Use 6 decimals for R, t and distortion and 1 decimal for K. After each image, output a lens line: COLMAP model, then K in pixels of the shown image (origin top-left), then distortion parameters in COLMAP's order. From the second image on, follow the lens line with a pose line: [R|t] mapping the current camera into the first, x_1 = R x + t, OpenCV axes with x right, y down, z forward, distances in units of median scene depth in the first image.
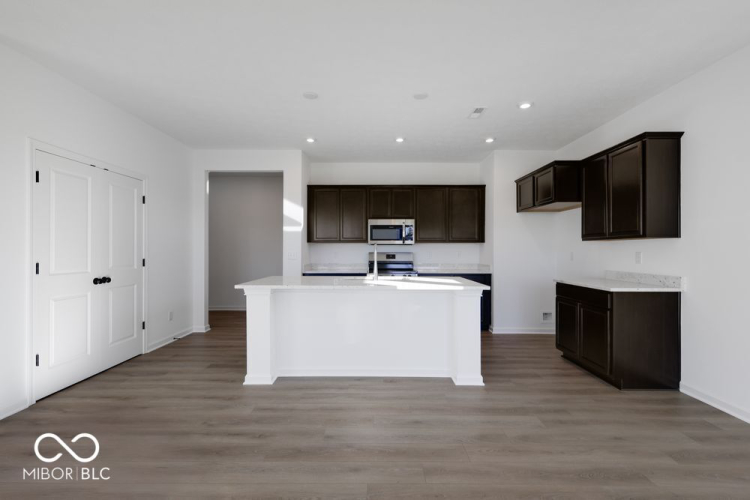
lens RADIAL K [[327.4, 0, 376.2], [0, 327.4, 247.0], [0, 0, 1]] dist [0.004749, -0.000842]
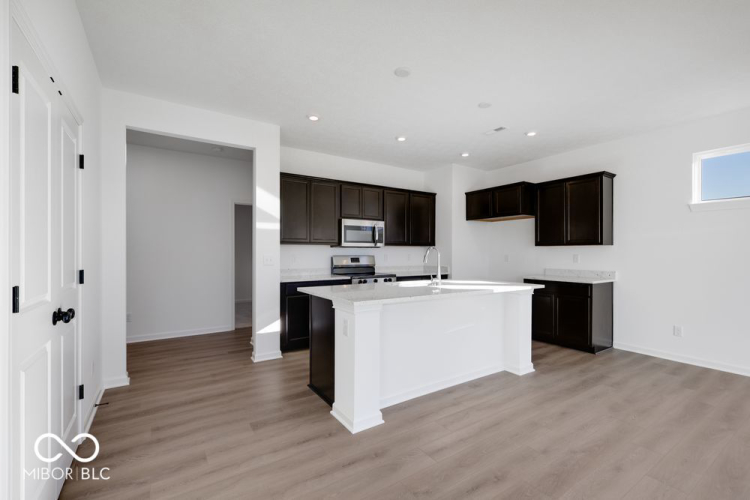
lens RADIAL K [[327.4, 0, 376.2], [0, 327.4, 251.5], [0, 0, 1]] dist [0.004749, -0.000842]
pose [[0.830833, 0.002600, 0.556516, -0.644701], [-0.006443, 0.999967, 0.004947, -0.000326], [-0.556484, -0.007696, 0.830822, 0.291879]]
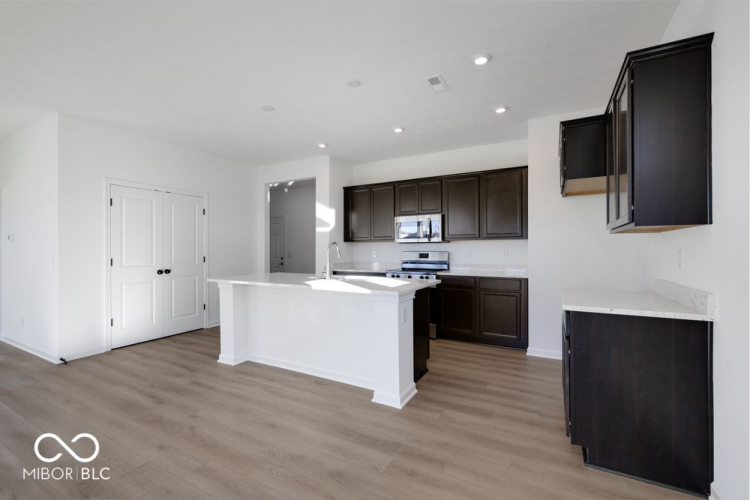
lens RADIAL K [[327.4, 0, 376.2], [0, 327.4, 245.3], [0, 0, 1]] dist [0.004749, -0.000842]
pose [[0.875066, -0.009860, -0.483902, 0.567304], [0.009295, 0.999950, -0.003567, 0.002947], [0.483913, -0.001377, 0.875115, 0.192204]]
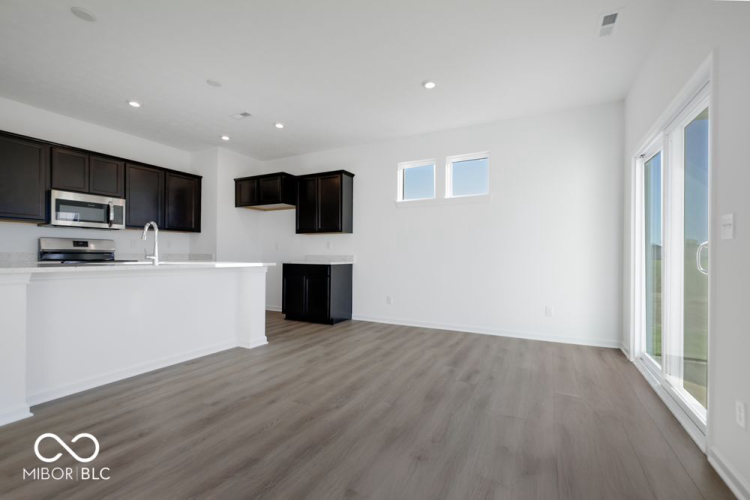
lens RADIAL K [[332.3, 0, 374.1], [0, 332.3, 255.3], [0, 0, 1]] dist [0.005720, 0.000477]
pose [[0.460674, 0.000752, 0.887569, -0.502650], [-0.015016, 0.999863, 0.006947, 0.061147], [-0.887442, -0.016528, 0.460622, 0.052692]]
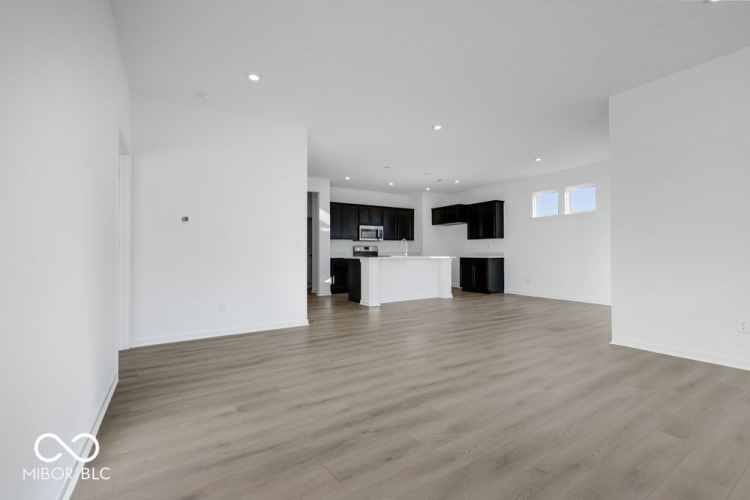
lens RADIAL K [[327.4, 0, 373.2], [0, 327.4, 244.8], [0, 0, 1]] dist [0.004749, -0.000842]
pose [[0.844101, 0.009873, 0.536093, -1.230663], [-0.001516, 0.999870, -0.016026, 0.057830], [-0.536182, 0.012715, 0.844007, -0.619271]]
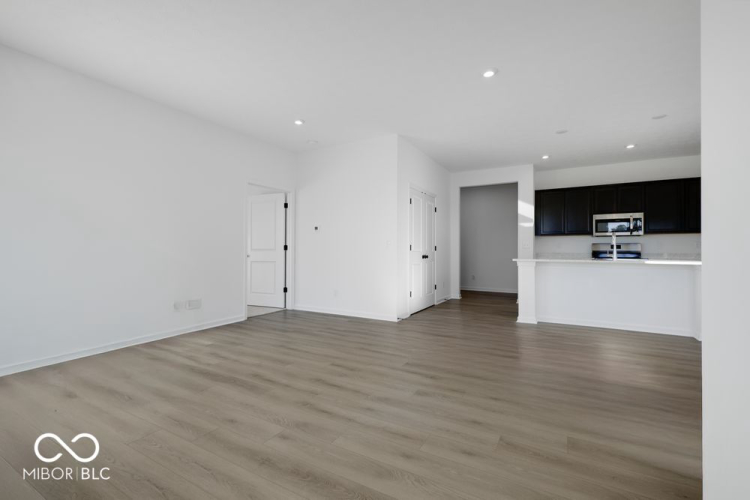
lens RADIAL K [[327.4, 0, 371.9], [0, 327.4, 249.5], [0, 0, 1]] dist [0.004749, -0.000842]
pose [[0.869113, -0.000917, -0.494613, -0.190613], [0.000870, 1.000000, -0.000324, 0.057650], [0.494613, -0.000149, 0.869113, -0.603659]]
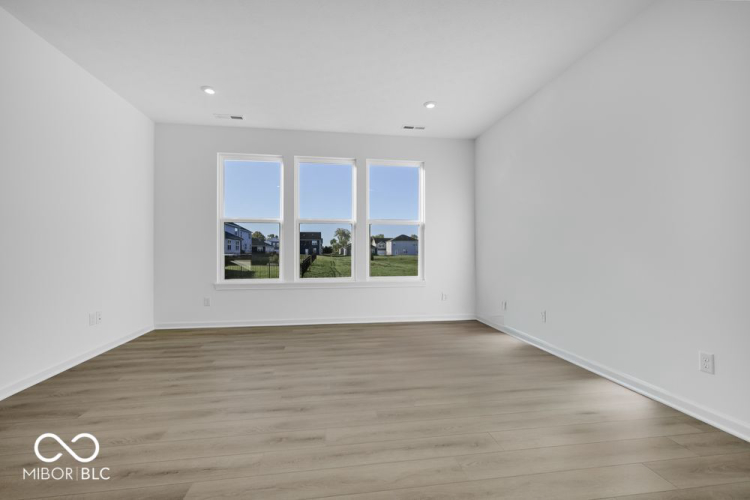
lens RADIAL K [[327.4, 0, 376.5], [0, 327.4, 251.5], [0, 0, 1]] dist [0.004749, -0.000842]
pose [[-0.987693, 0.001938, -0.156392, -0.688725], [0.003980, 0.999911, -0.012742, 0.067963], [0.156354, -0.013208, -0.987613, 0.573342]]
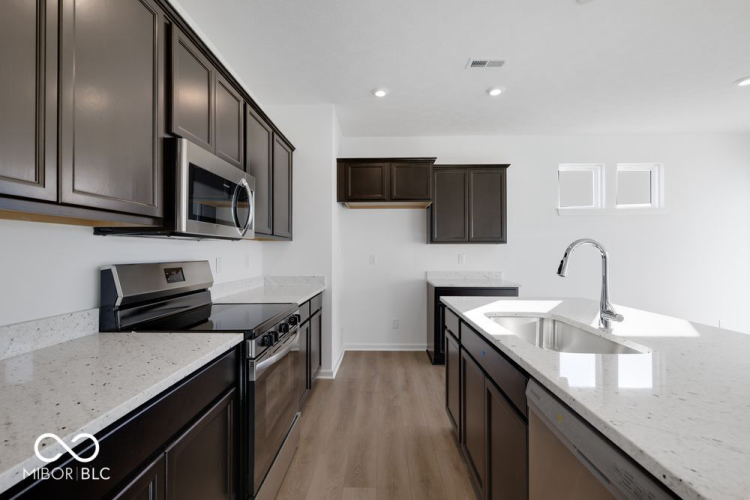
lens RADIAL K [[327.4, 0, 375.6], [0, 327.4, 249.5], [0, 0, 1]] dist [0.004749, -0.000842]
pose [[0.021328, 0.005526, 0.999757, -0.411158], [-0.011343, 0.999922, -0.005285, 0.006089], [-0.999708, -0.011228, 0.021389, 1.211779]]
